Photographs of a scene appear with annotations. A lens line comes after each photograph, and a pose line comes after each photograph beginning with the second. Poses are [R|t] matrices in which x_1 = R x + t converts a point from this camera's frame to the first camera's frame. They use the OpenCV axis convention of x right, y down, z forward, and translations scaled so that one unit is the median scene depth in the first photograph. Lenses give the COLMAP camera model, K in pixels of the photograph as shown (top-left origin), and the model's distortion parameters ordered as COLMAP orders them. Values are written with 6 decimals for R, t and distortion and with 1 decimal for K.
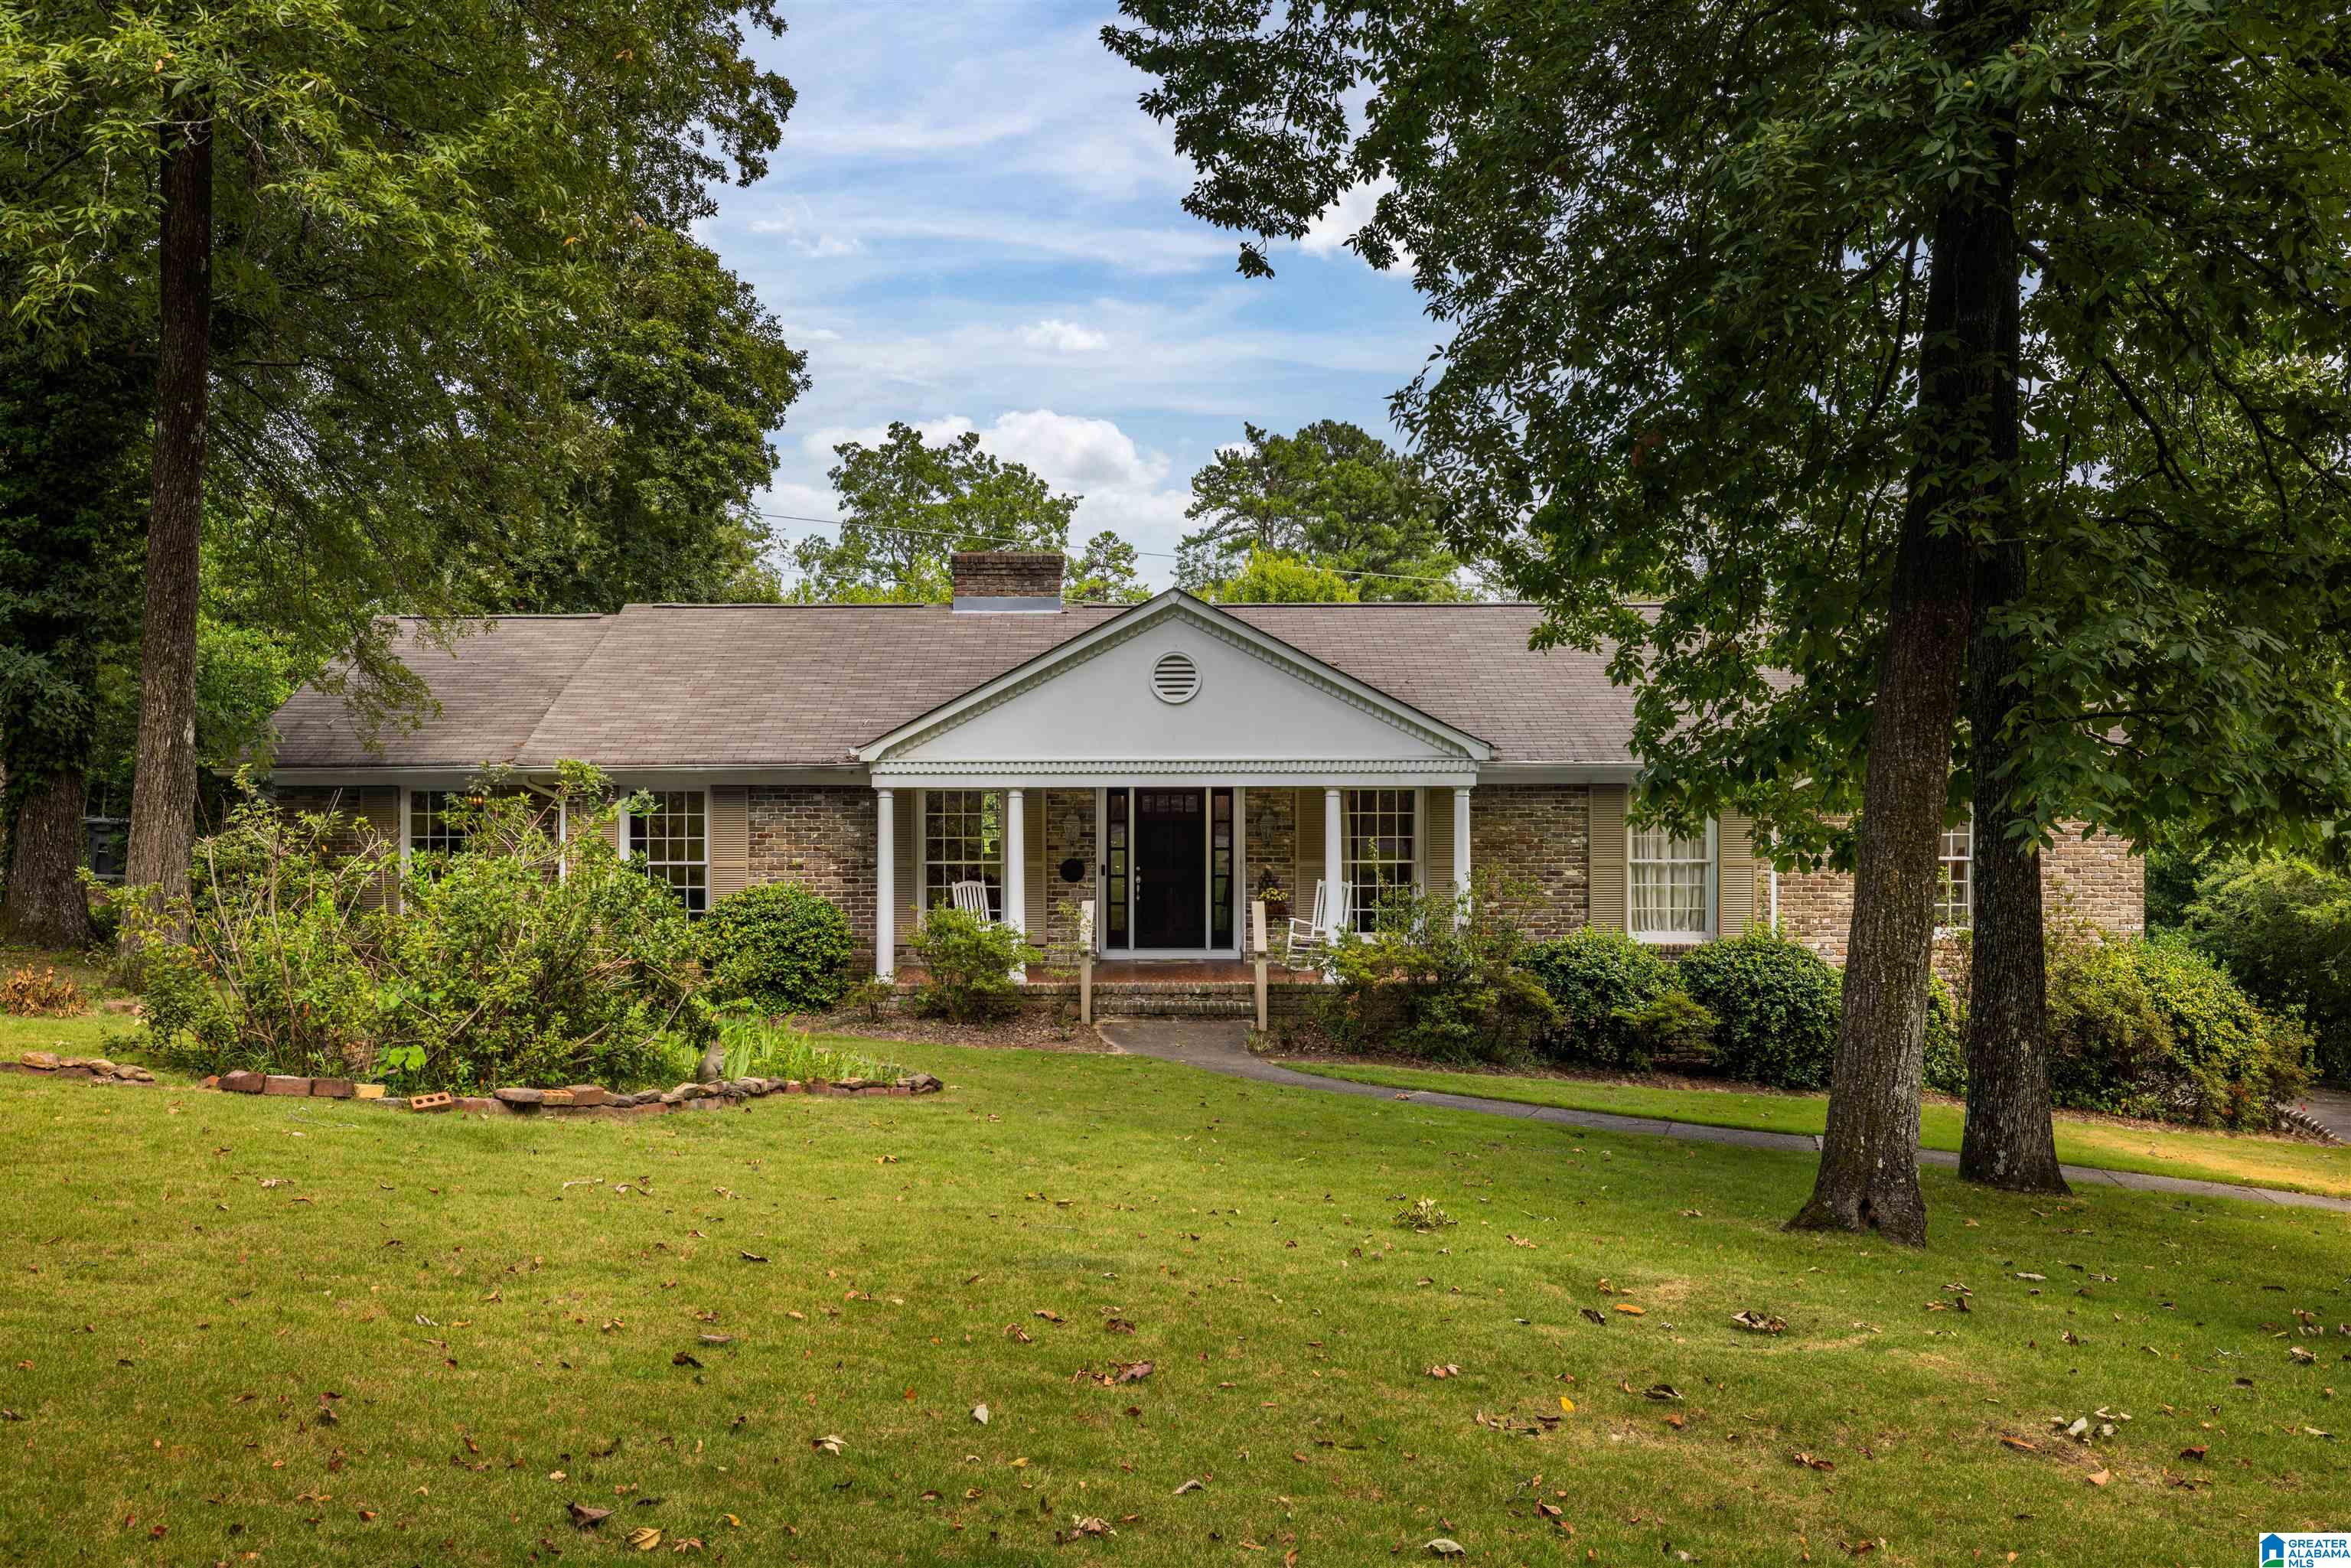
lens RADIAL K [[2082.7, 0, 1170.4], [0, 2082.7, 786.2], [0, 0, 1]] dist [0.022613, 0.000663]
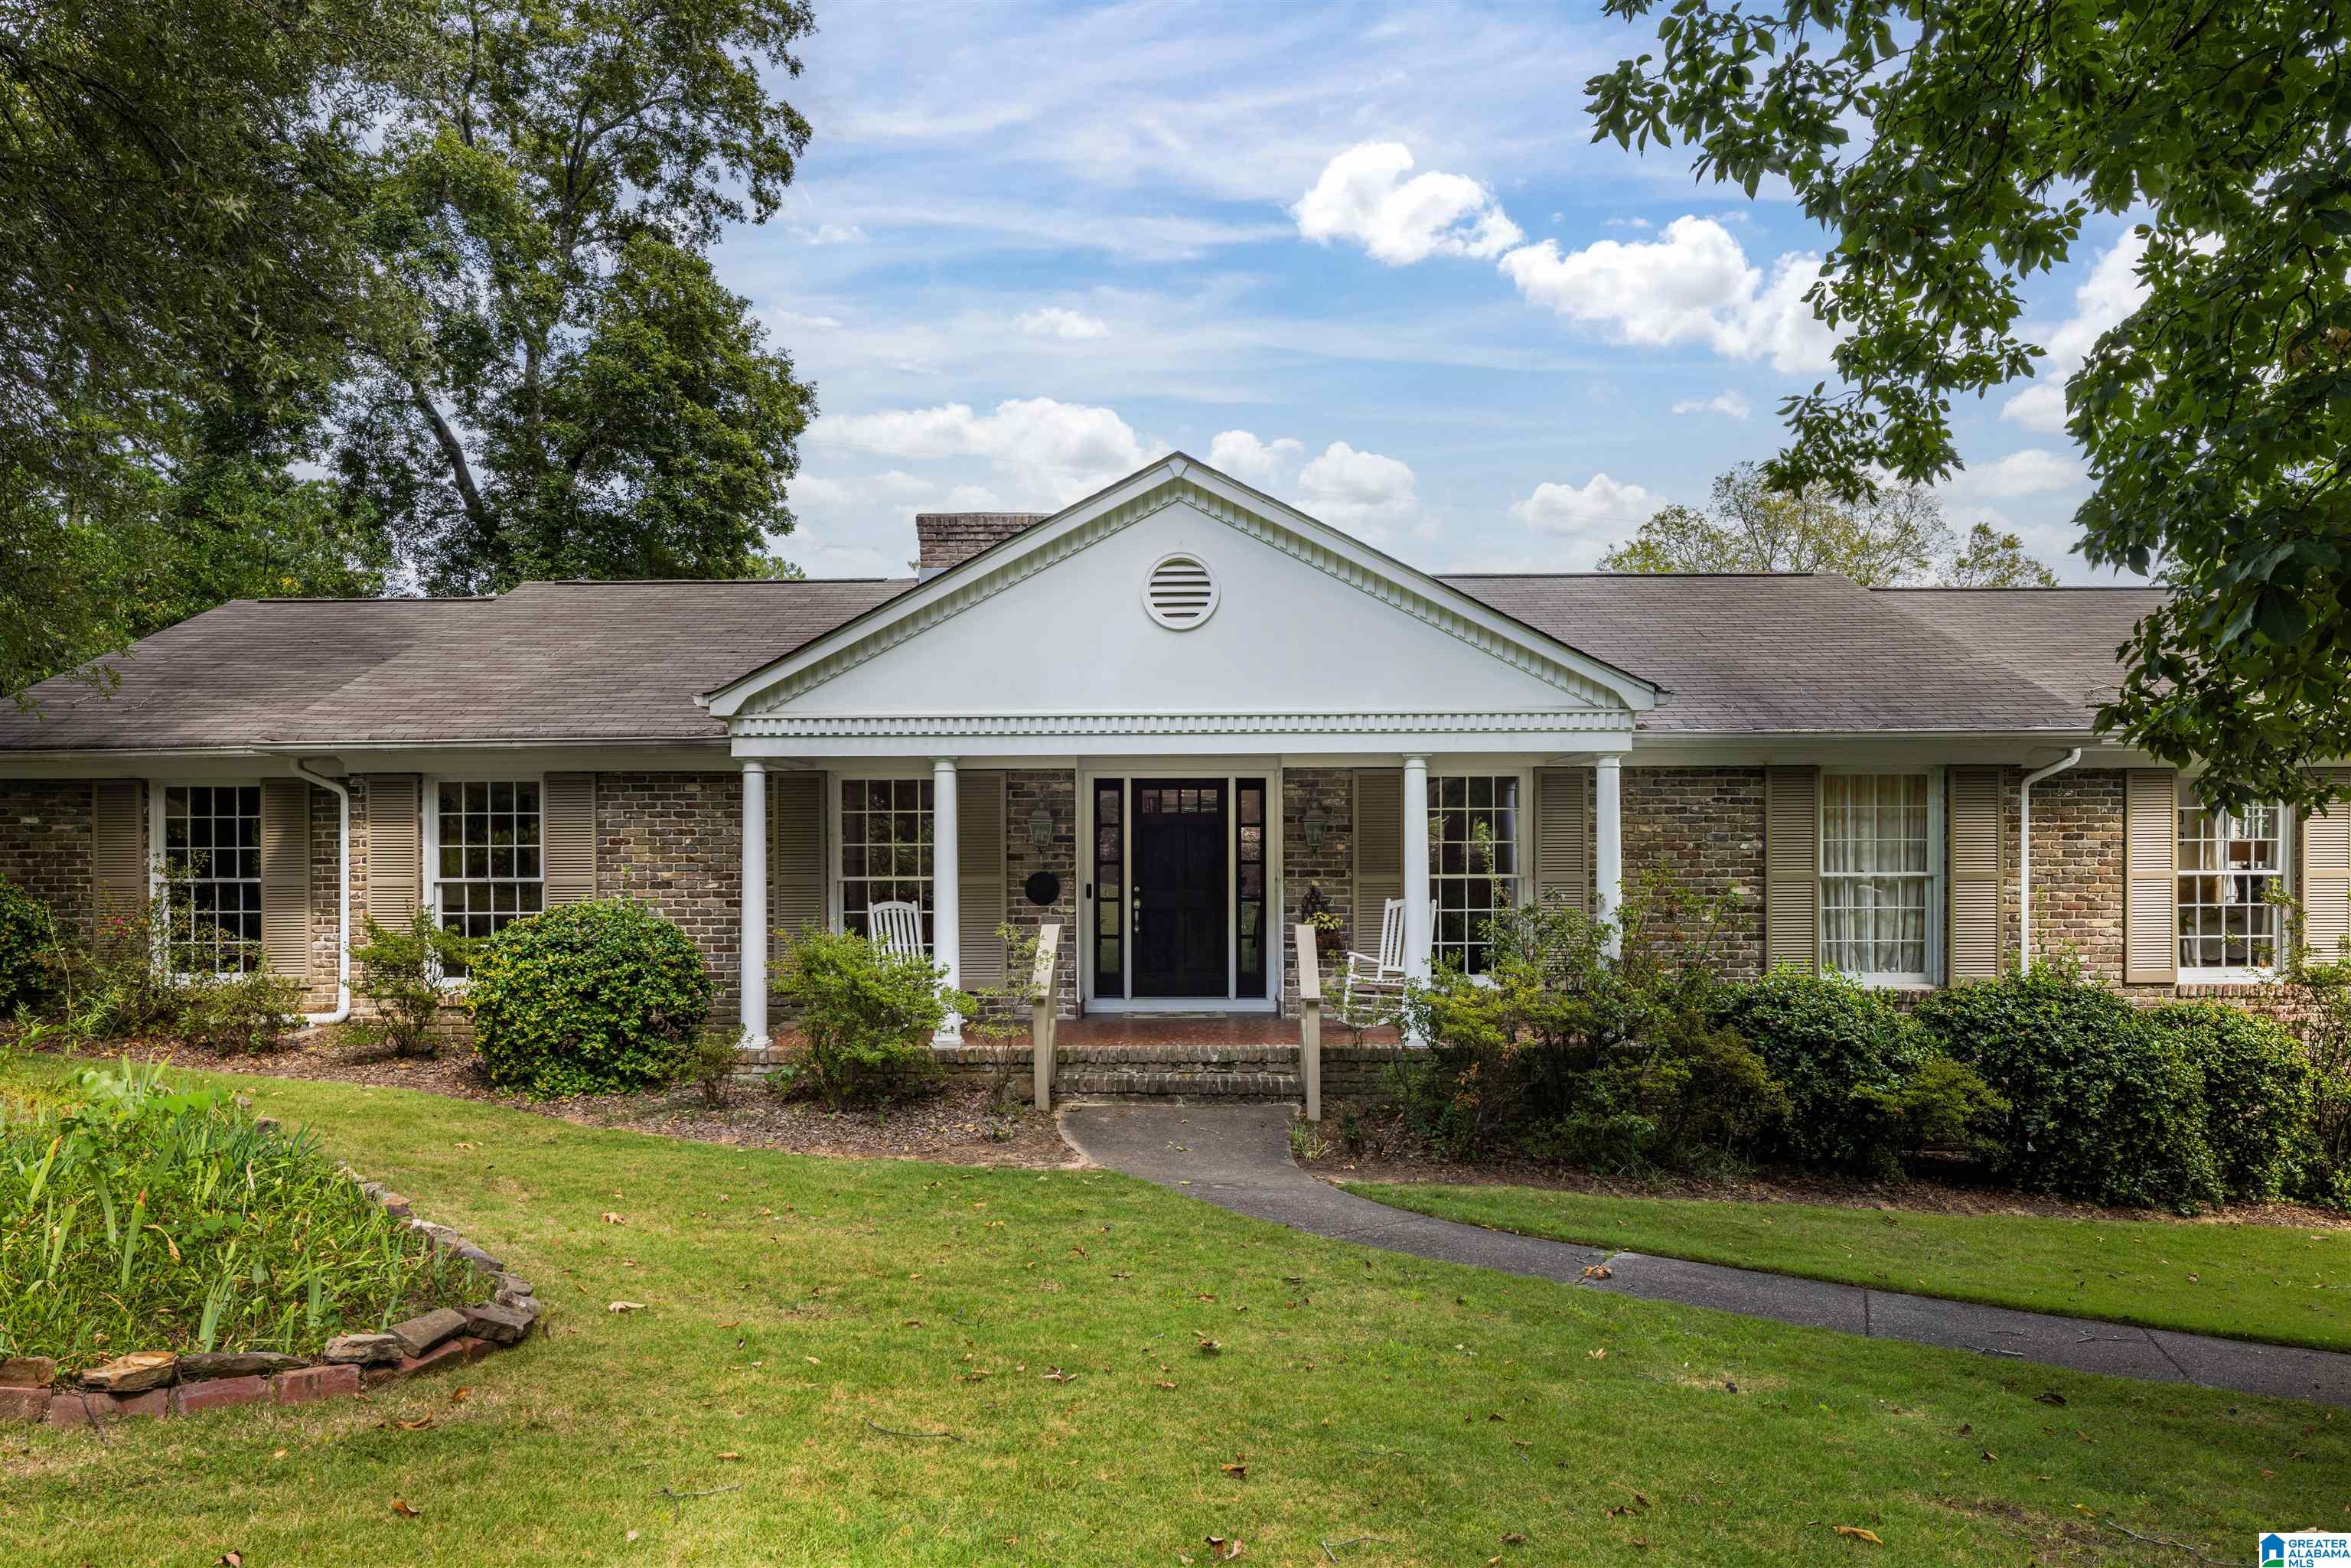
lens RADIAL K [[1525.5, 0, 1163.2], [0, 1525.5, 882.9], [0, 0, 1]] dist [-0.005373, 0.000071]
pose [[0.999451, -0.003083, -0.032994, 0.012699], [0.002925, 0.999984, -0.004822, 0.043790], [0.033008, 0.004723, 0.999444, 0.505057]]
